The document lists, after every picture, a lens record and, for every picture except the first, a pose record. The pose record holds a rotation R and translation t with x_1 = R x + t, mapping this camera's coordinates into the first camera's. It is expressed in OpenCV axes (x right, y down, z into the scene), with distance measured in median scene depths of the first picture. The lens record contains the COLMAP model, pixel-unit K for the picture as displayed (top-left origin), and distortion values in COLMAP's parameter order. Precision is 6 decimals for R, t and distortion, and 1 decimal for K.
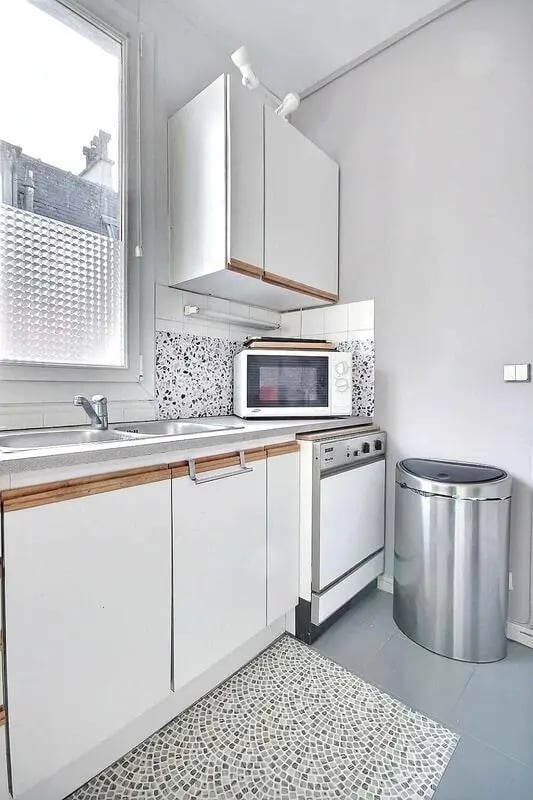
lens RADIAL K [[371.3, 0, 266.5], [0, 371.3, 400.0], [0, 0, 1]] dist [-0.000420, -0.000931]
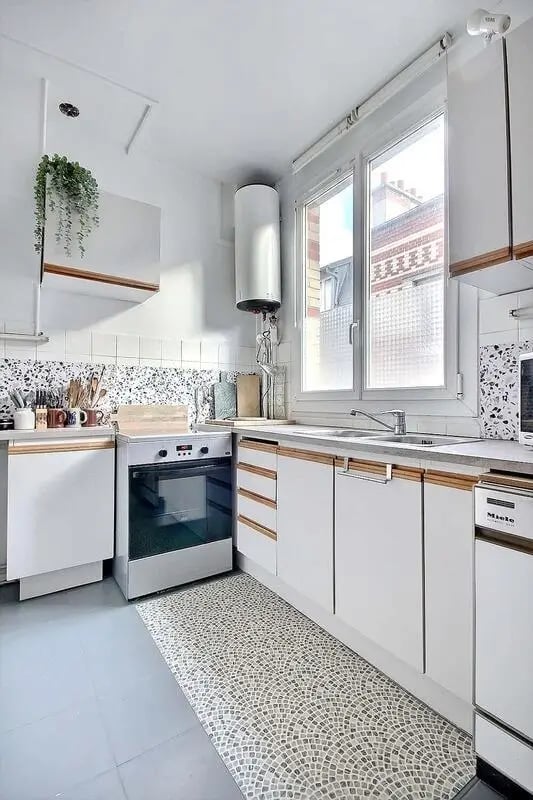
lens RADIAL K [[371.3, 0, 266.5], [0, 371.3, 400.0], [0, 0, 1]] dist [-0.000420, -0.000931]
pose [[-0.218753, -0.009008, -0.975739, 0.774772], [-0.033016, 0.999453, -0.001825, -0.024515], [0.975222, 0.031816, -0.218931, 0.654086]]
